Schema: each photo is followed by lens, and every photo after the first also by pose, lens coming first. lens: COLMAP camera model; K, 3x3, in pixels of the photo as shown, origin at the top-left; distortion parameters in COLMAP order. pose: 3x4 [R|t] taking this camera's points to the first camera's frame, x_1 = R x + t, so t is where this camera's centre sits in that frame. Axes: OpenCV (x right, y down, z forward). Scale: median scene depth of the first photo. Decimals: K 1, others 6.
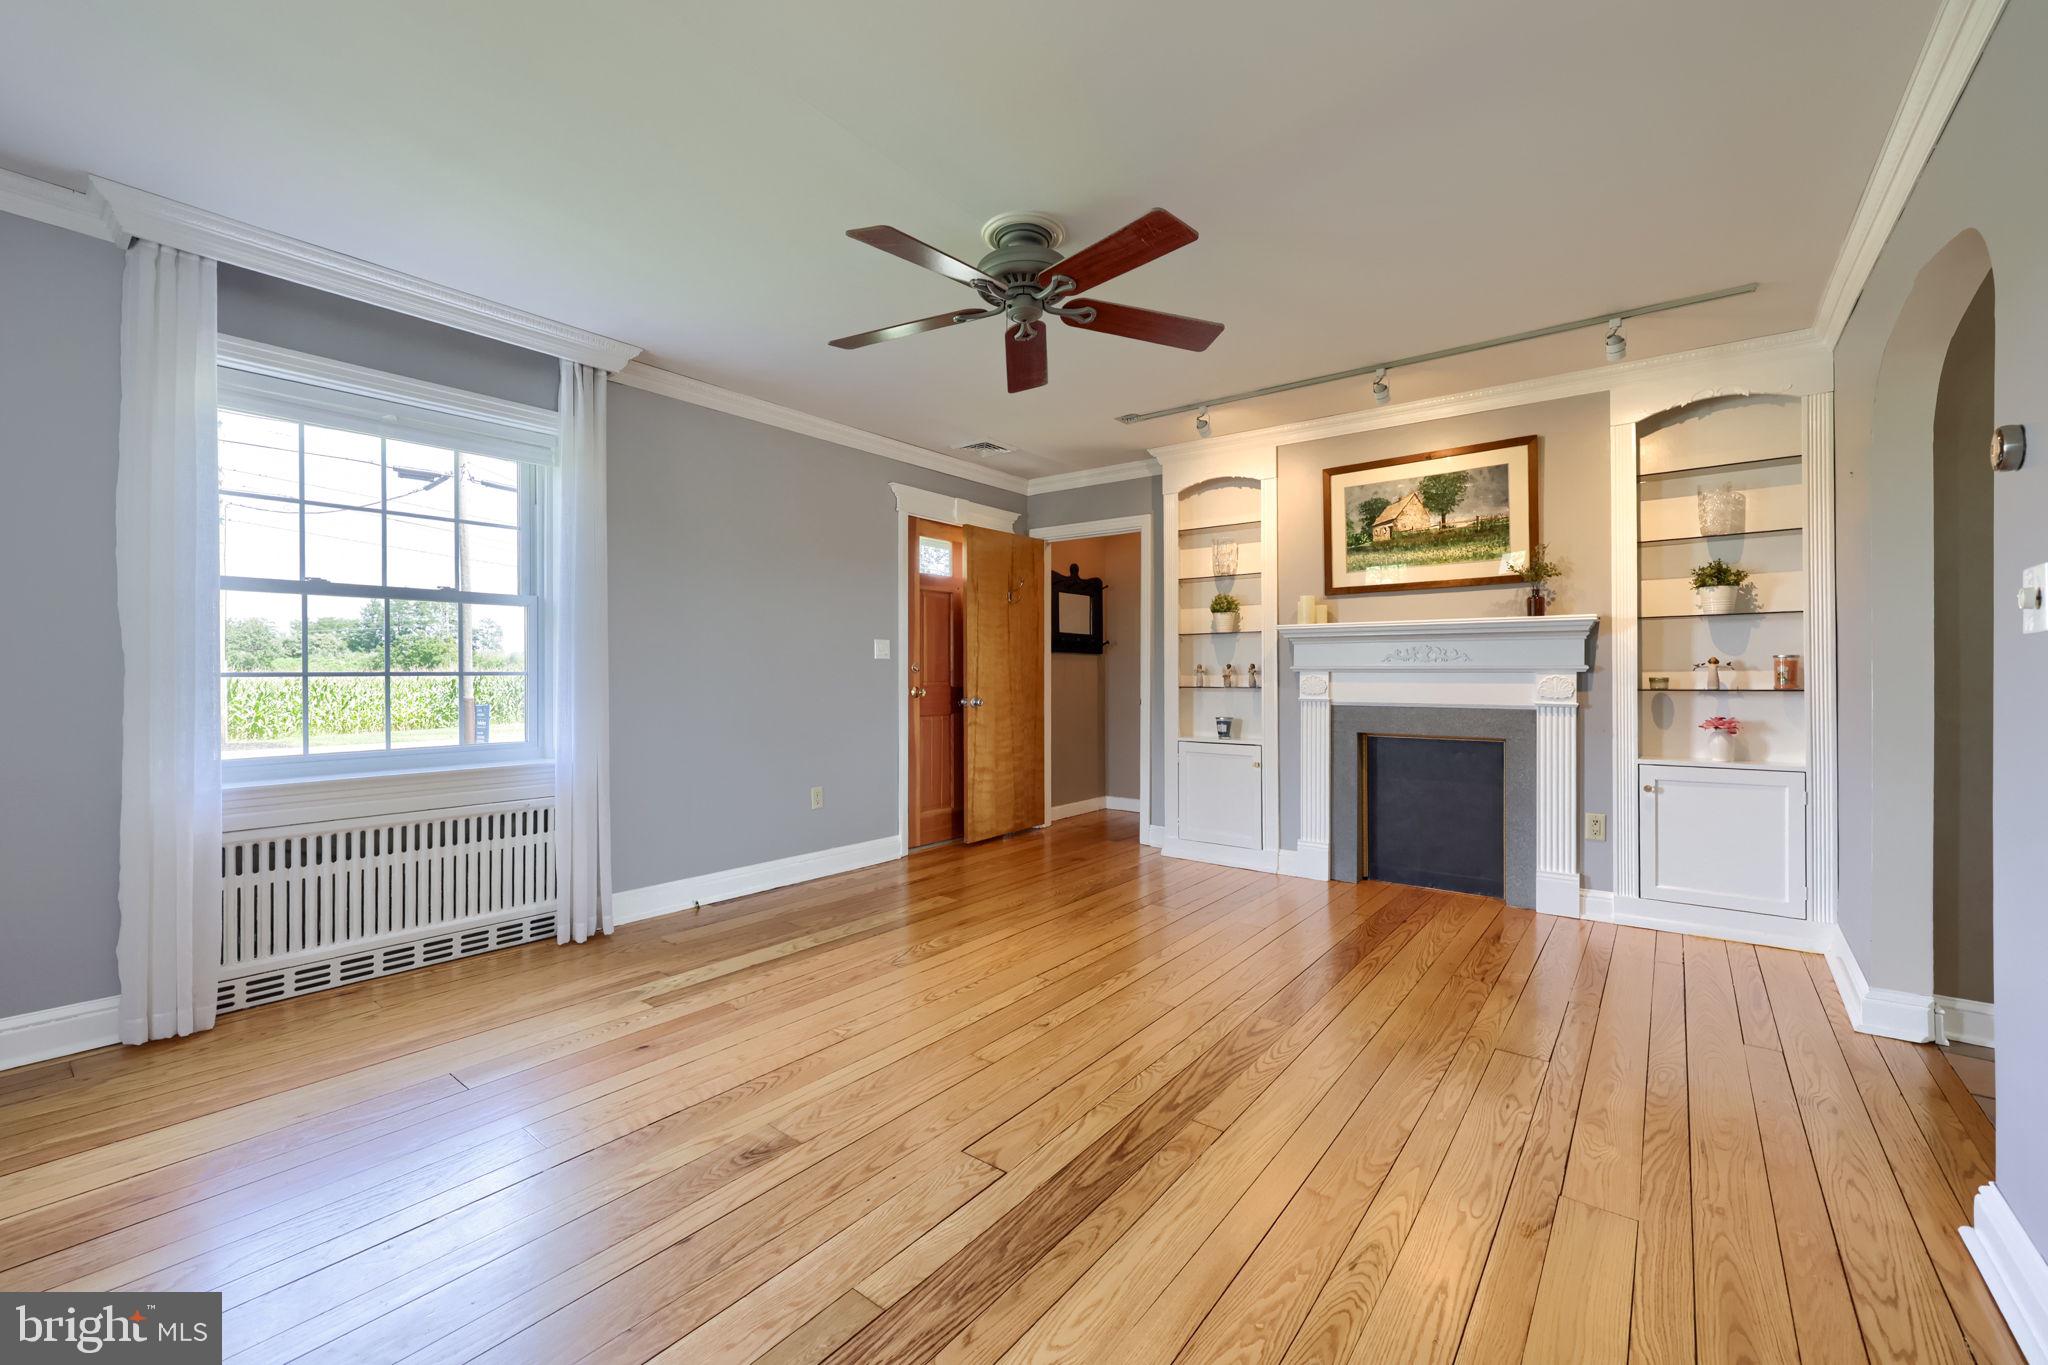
lens RADIAL K [[838.3, 0, 1013.5], [0, 838.3, 675.0], [0, 0, 1]] dist [0.002569, 0.000156]
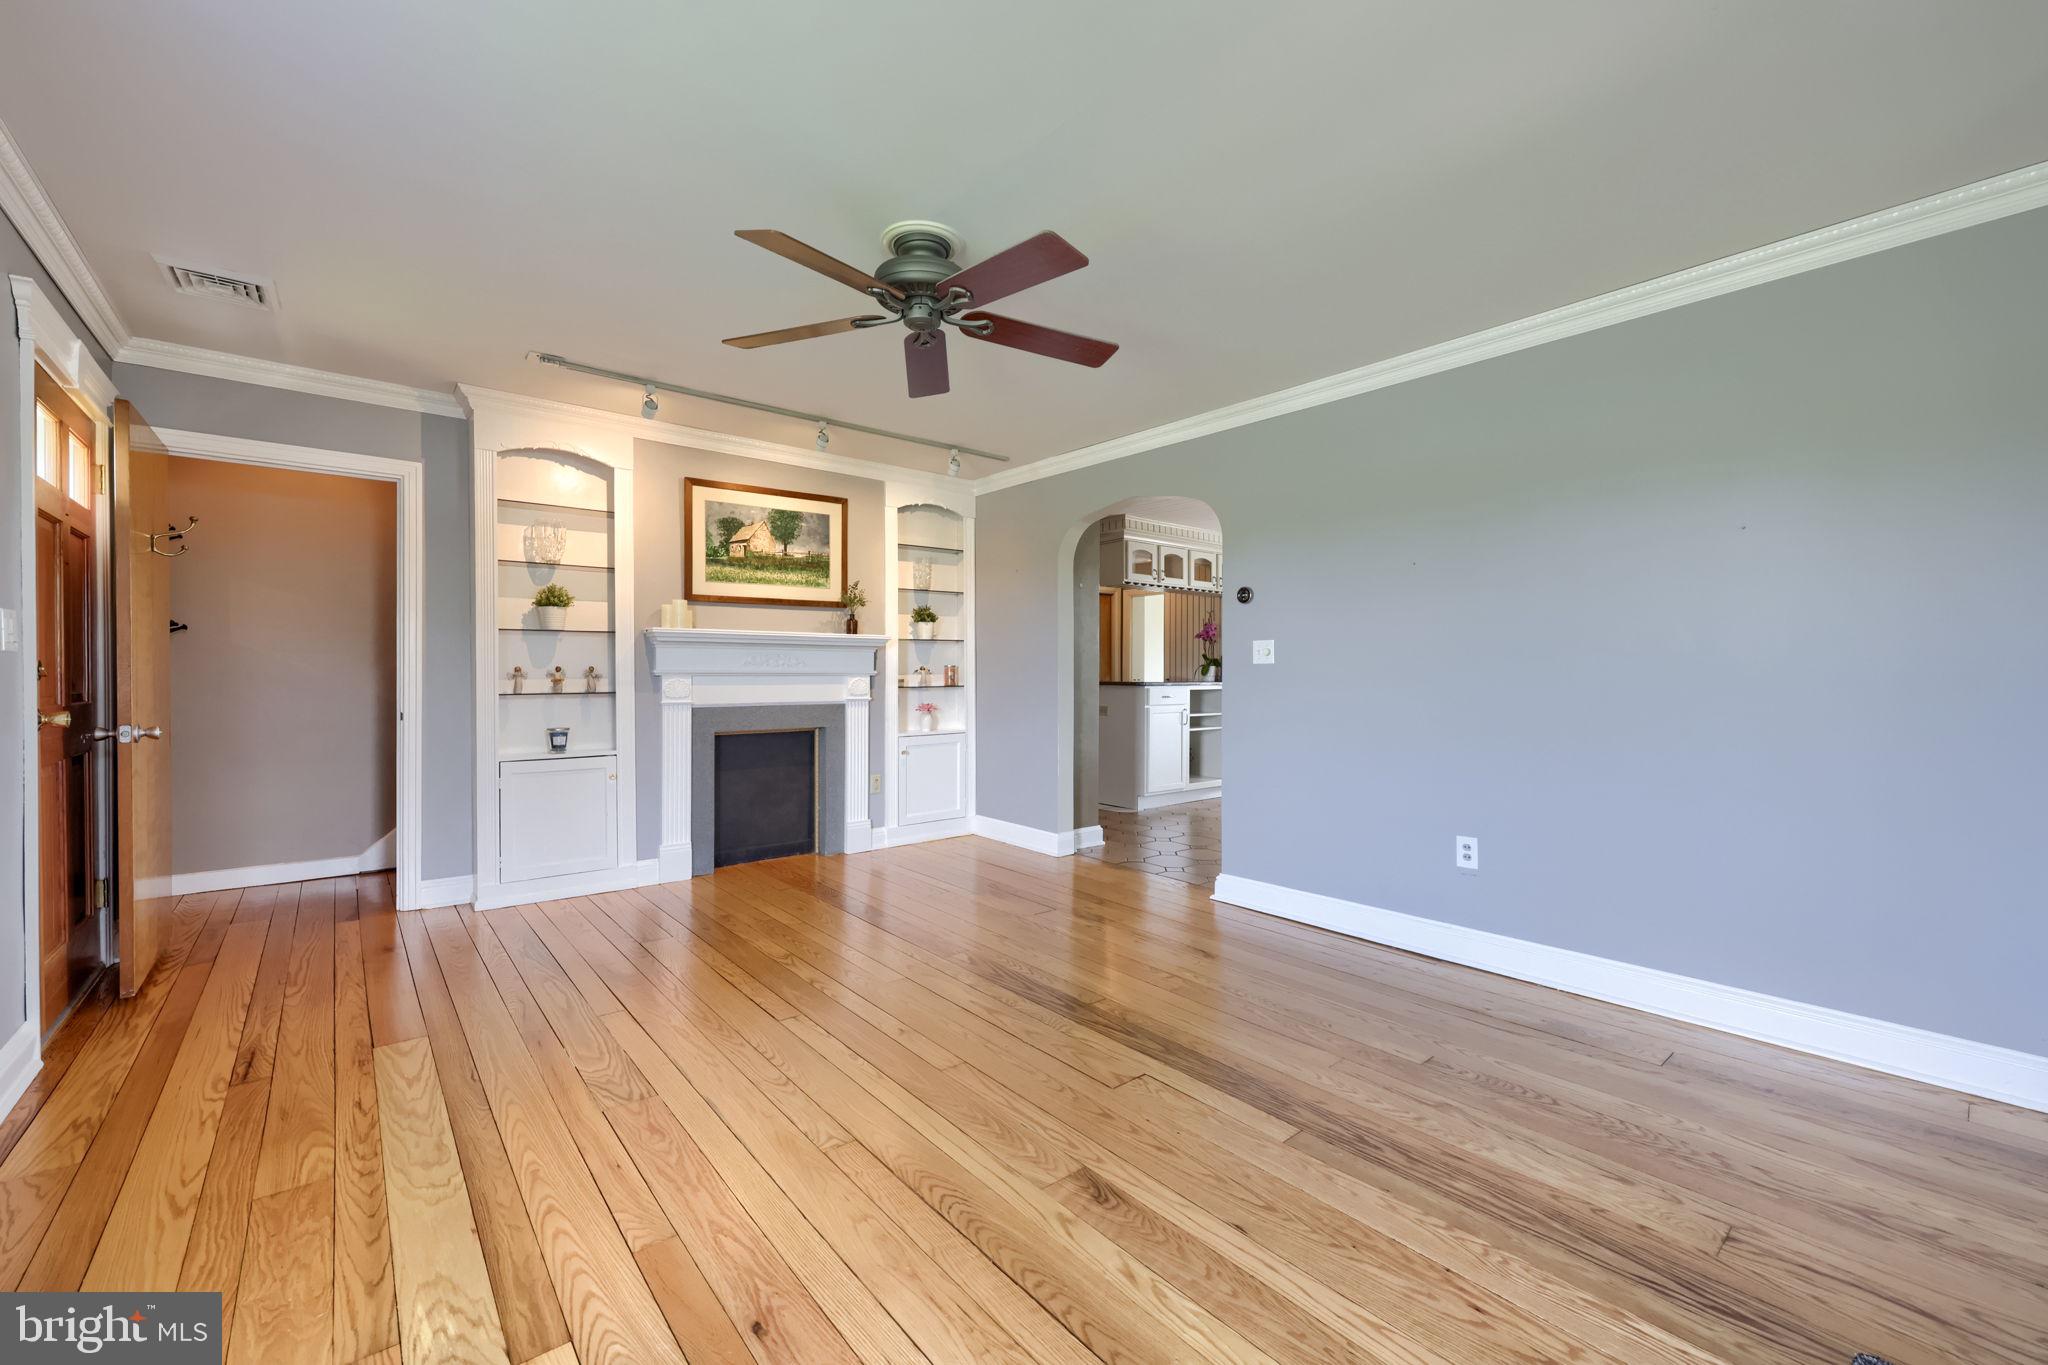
lens RADIAL K [[838.3, 0, 1020.9], [0, 838.3, 677.3], [0, 0, 1]] dist [0.002569, 0.000156]
pose [[0.202333, -0.006516, 0.979295, -0.617552], [0.000938, 0.999979, 0.006460, -0.008796], [-0.979316, -0.000388, 0.202334, 0.443996]]
